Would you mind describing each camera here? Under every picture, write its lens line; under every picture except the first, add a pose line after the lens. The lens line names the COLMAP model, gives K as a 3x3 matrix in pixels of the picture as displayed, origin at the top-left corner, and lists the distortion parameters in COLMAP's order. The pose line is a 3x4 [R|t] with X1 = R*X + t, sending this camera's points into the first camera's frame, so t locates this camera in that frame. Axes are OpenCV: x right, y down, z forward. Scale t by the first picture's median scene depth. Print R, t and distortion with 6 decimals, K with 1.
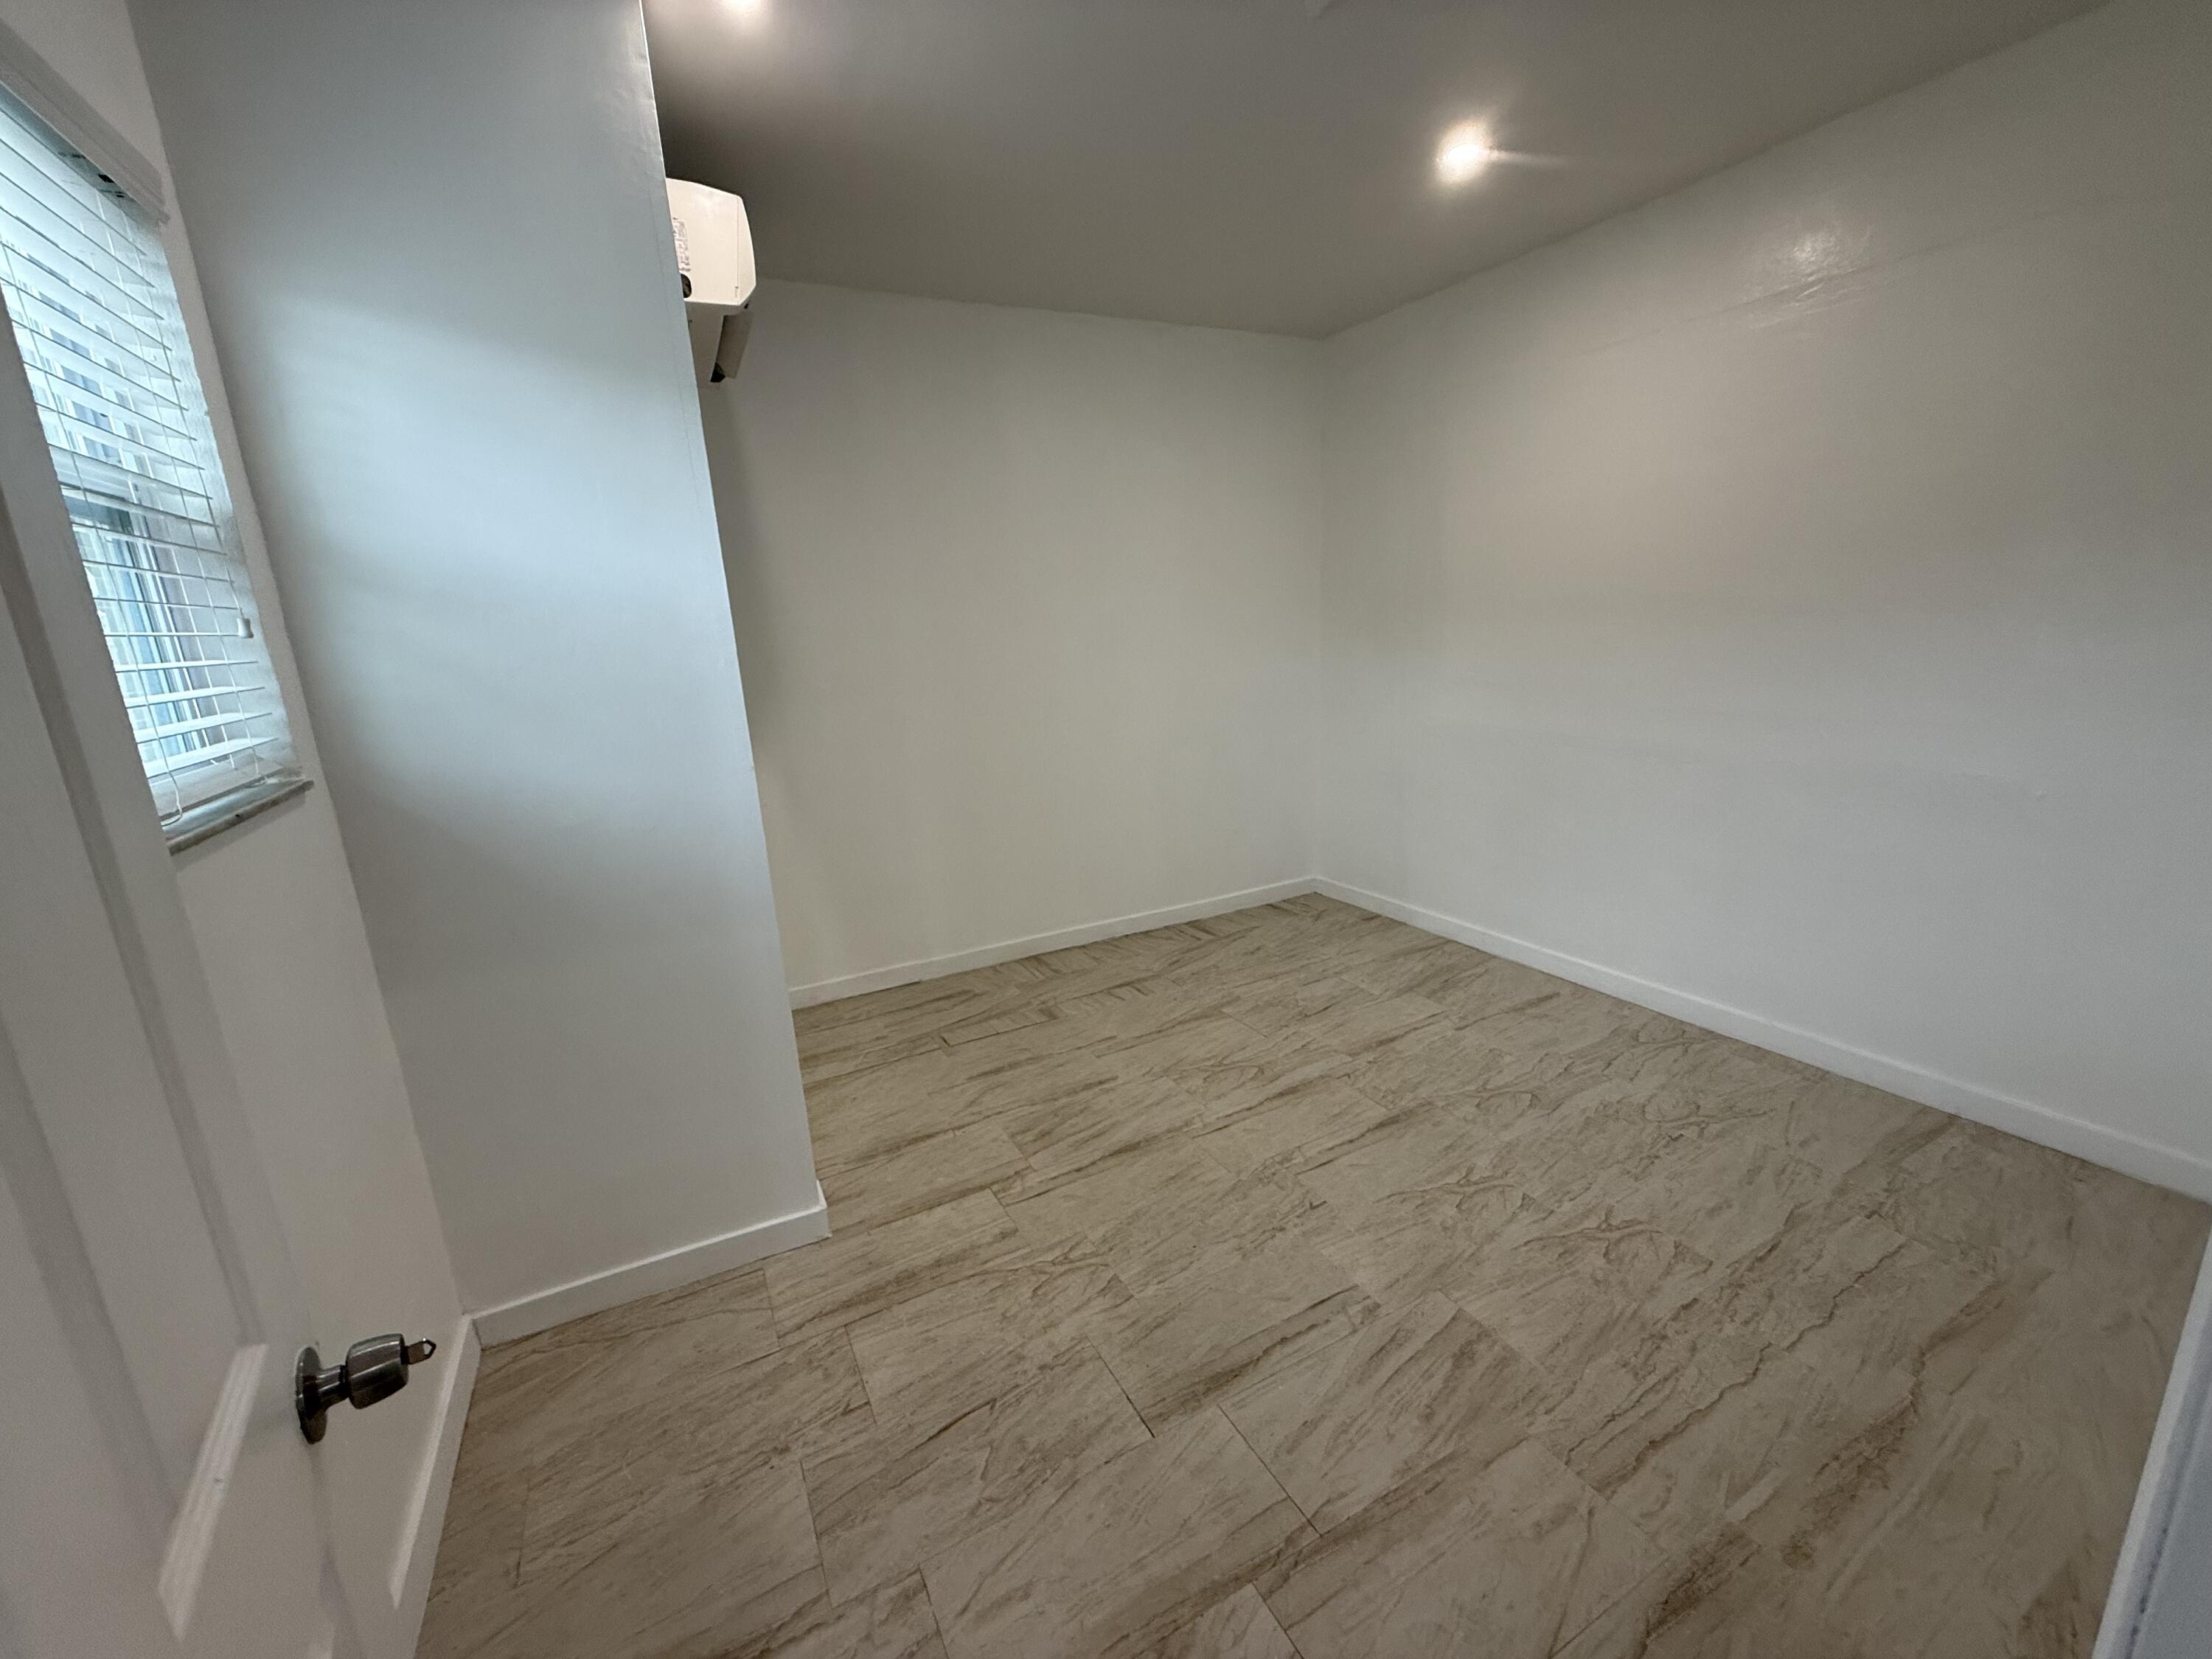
lens RADIAL K [[882.0, 0, 1108.1], [0, 882.0, 828.4], [0, 0, 1]] dist [0.000771, 0.000171]
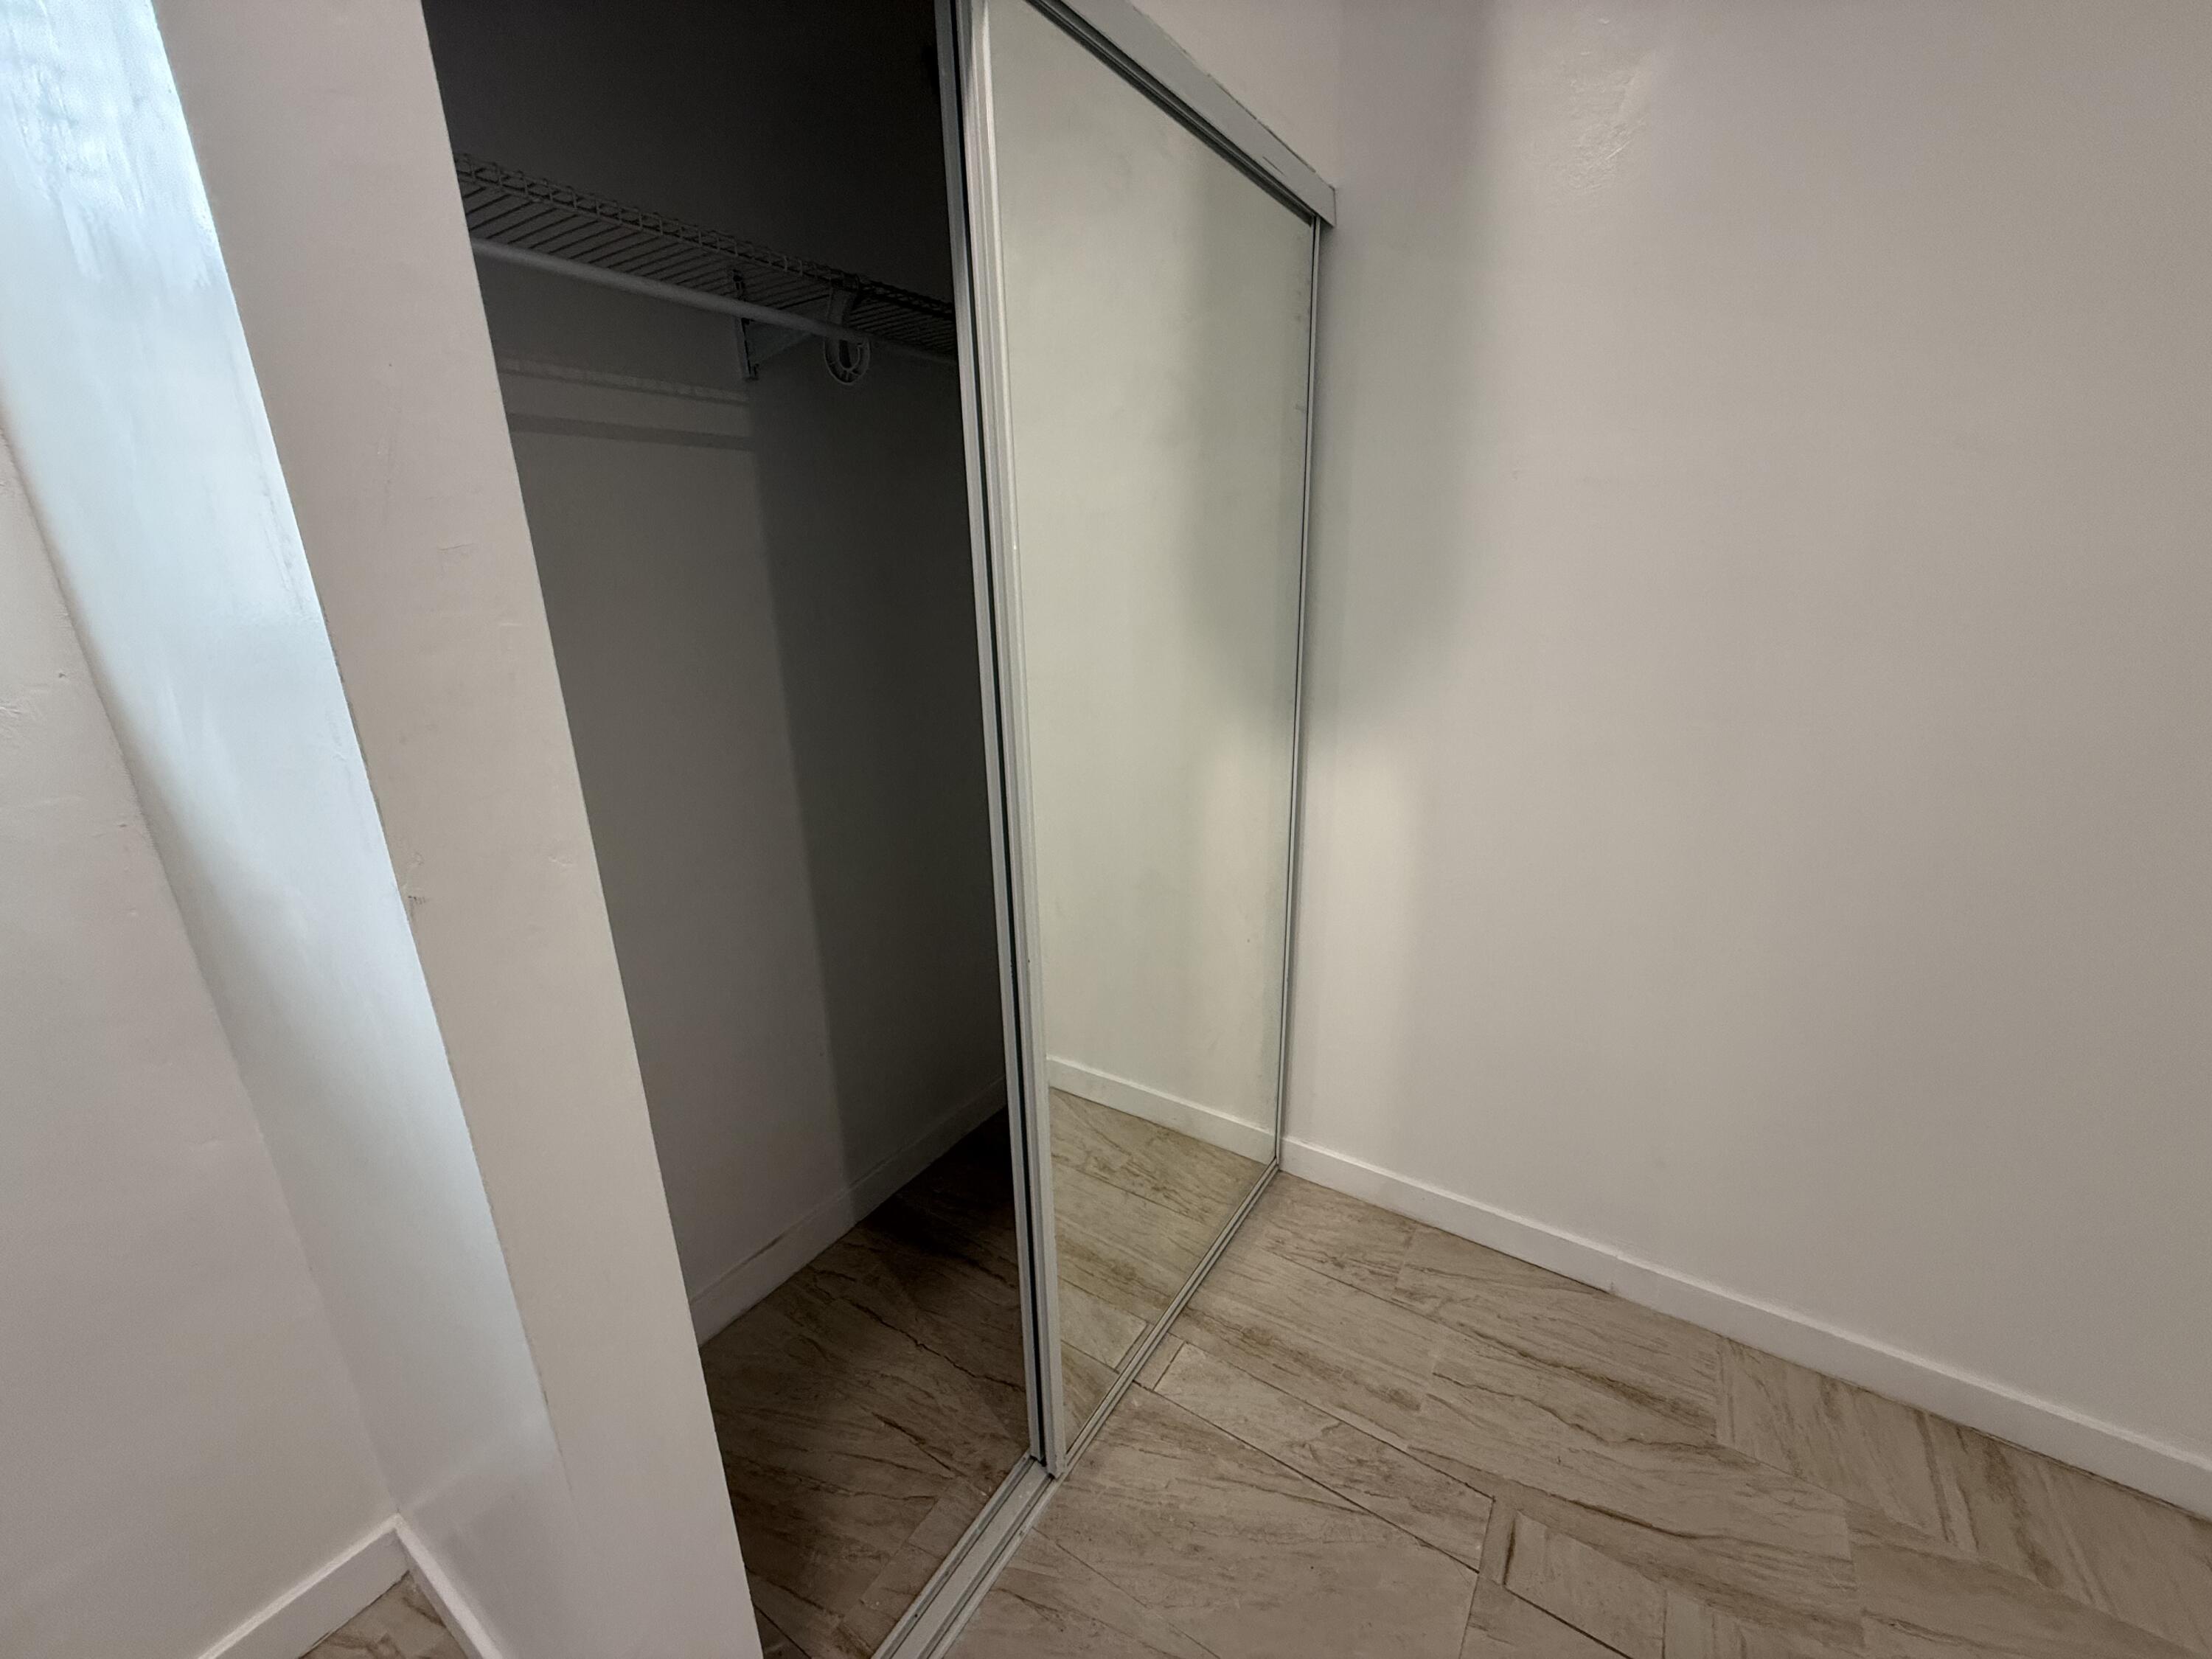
lens RADIAL K [[882.0, 0, 1105.6], [0, 882.0, 831.7], [0, 0, 1]] dist [0.000771, 0.000171]
pose [[0.480870, 0.302700, -0.822883, -0.039805], [-0.207979, 0.951110, 0.228332, -0.103821], [0.851768, 0.061344, 0.520316, 0.548733]]
